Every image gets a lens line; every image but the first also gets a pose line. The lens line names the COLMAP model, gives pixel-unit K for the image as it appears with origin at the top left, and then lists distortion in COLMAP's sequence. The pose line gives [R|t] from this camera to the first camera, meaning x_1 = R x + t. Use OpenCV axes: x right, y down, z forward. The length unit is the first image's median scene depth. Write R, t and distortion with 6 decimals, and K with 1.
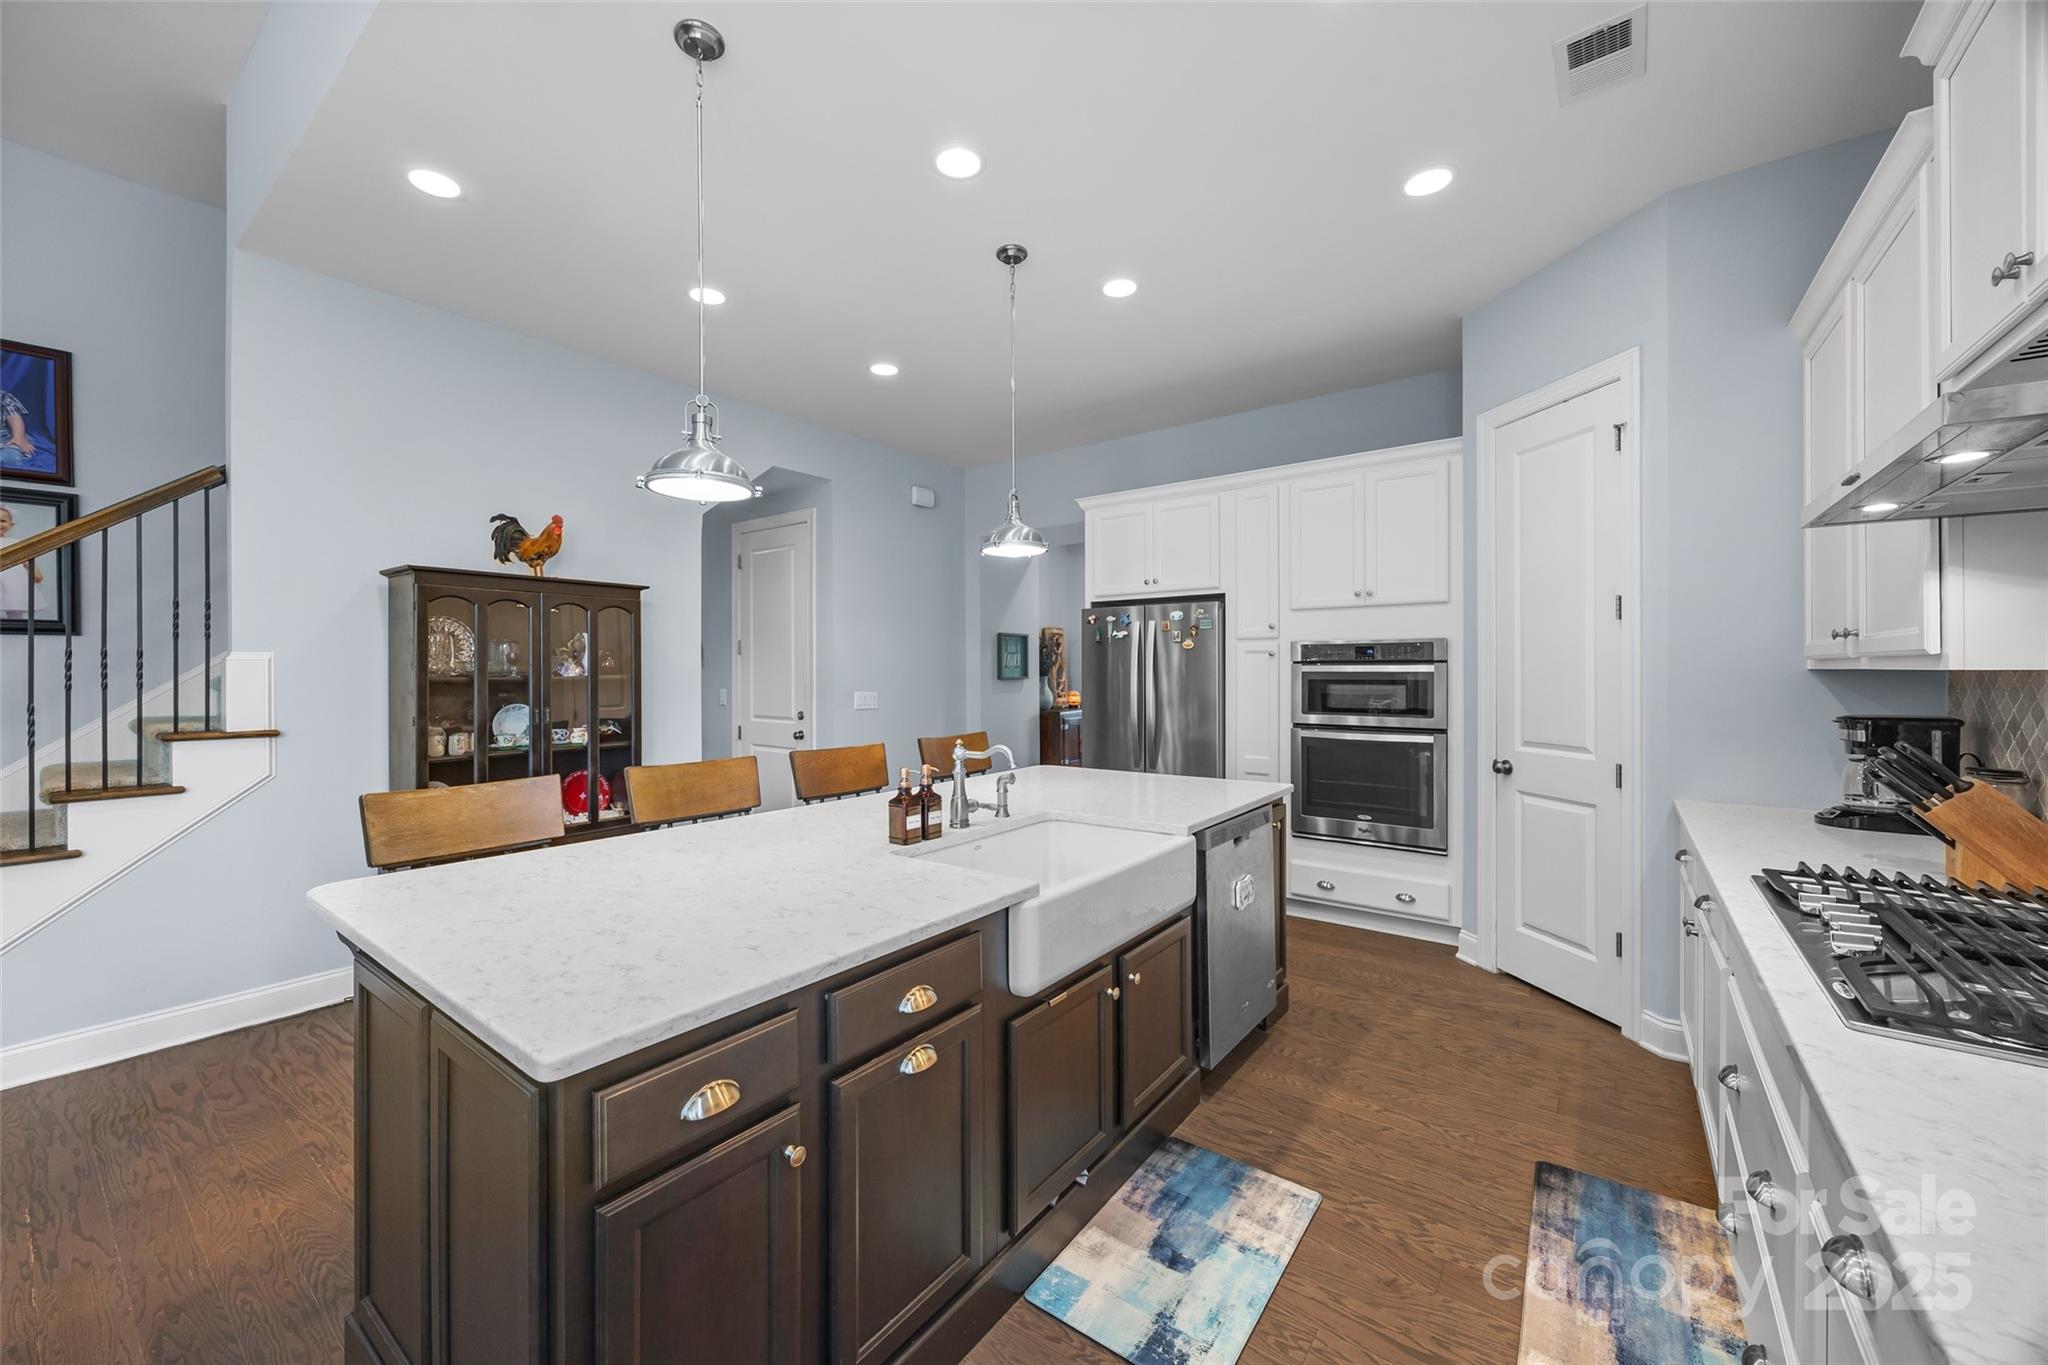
lens RADIAL K [[782.8, 0, 1011.0], [0, 782.8, 671.9], [0, 0, 1]] dist [-0.003116, 0.000220]
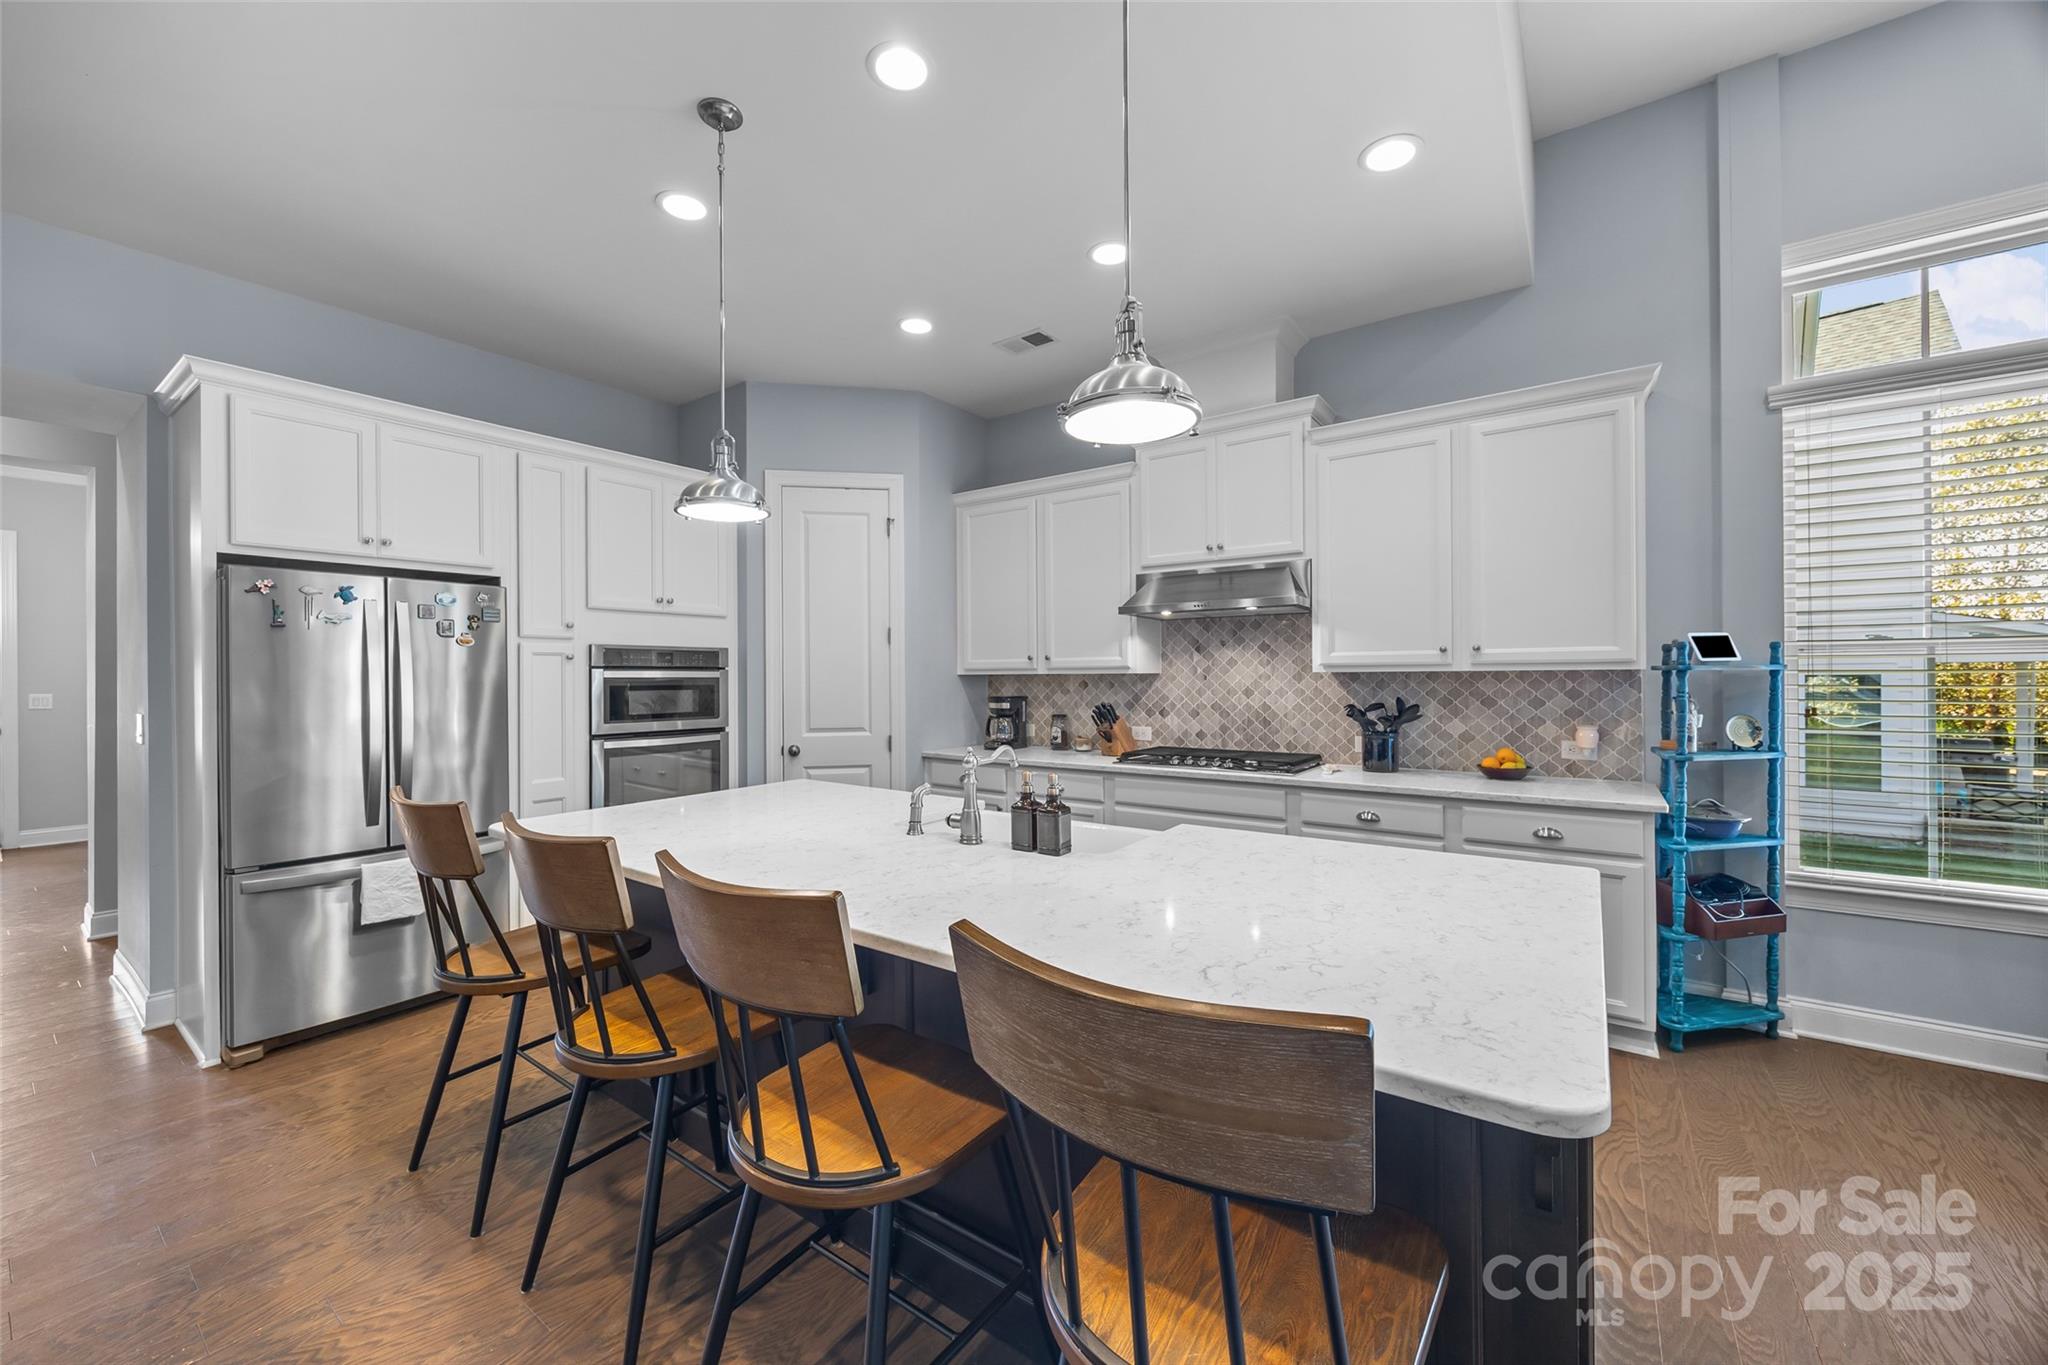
lens RADIAL K [[782.8, 0, 1009.0], [0, 782.8, 676.7], [0, 0, 1]] dist [-0.003116, 0.000220]
pose [[-0.024474, 0.001213, 0.999700, -1.028902], [0.007146, 0.999974, -0.001038, 0.005715], [-0.999675, 0.007119, -0.024482, 1.030454]]
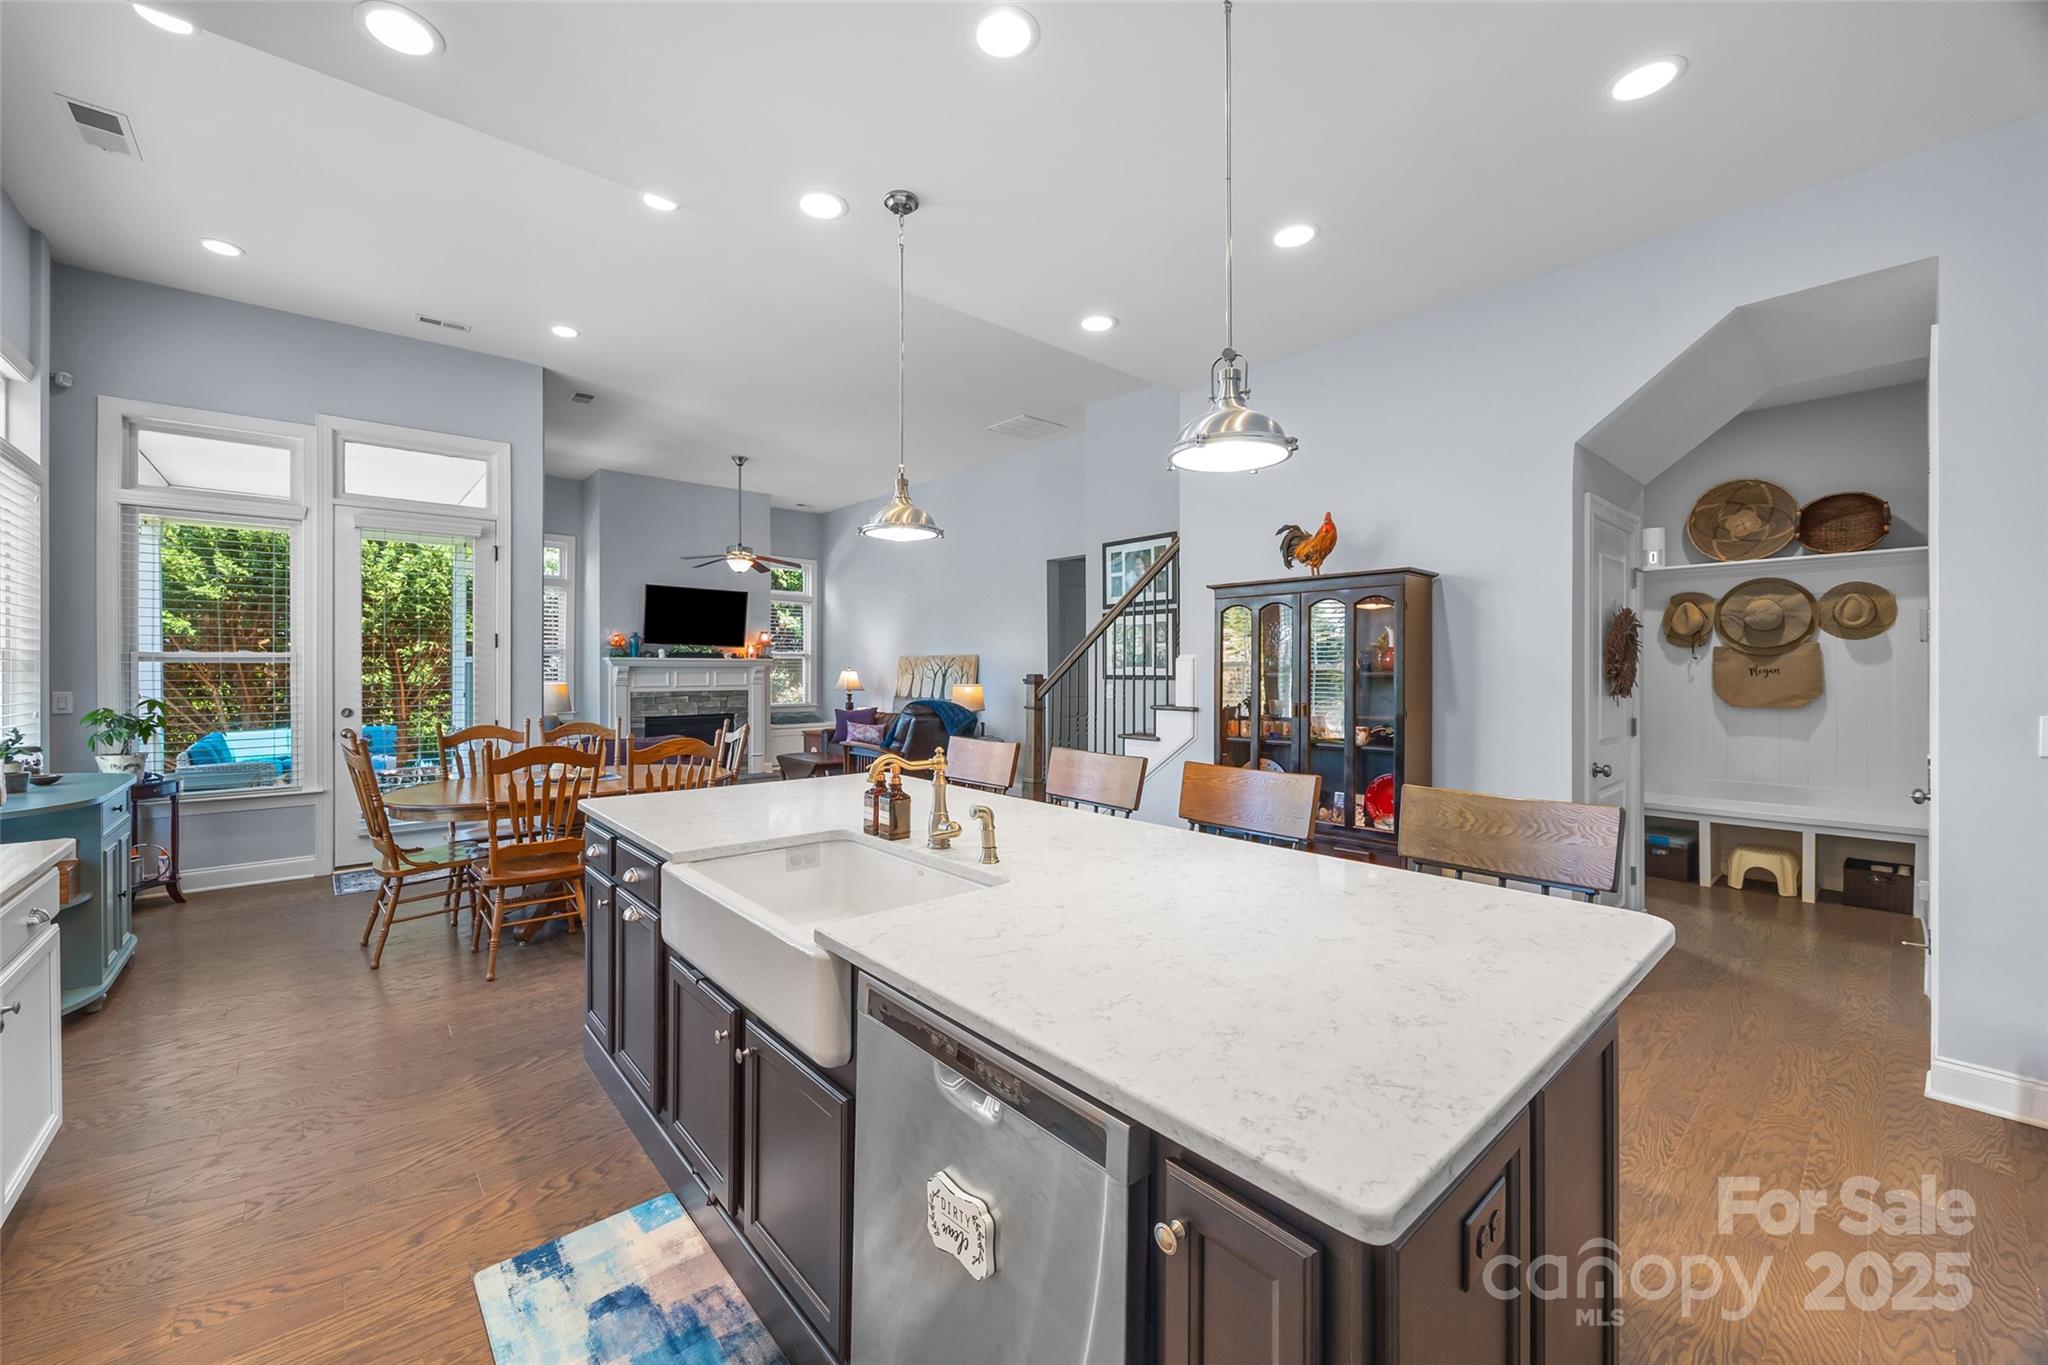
lens RADIAL K [[782.8, 0, 1003.5], [0, 782.8, 670.8], [0, 0, 1]] dist [-0.003116, 0.000220]
pose [[-0.205180, 0.005263, -0.978710, 0.810276], [0.001016, 0.999986, 0.005165, -0.003326], [0.978724, 0.000066, -0.205183, 1.310976]]
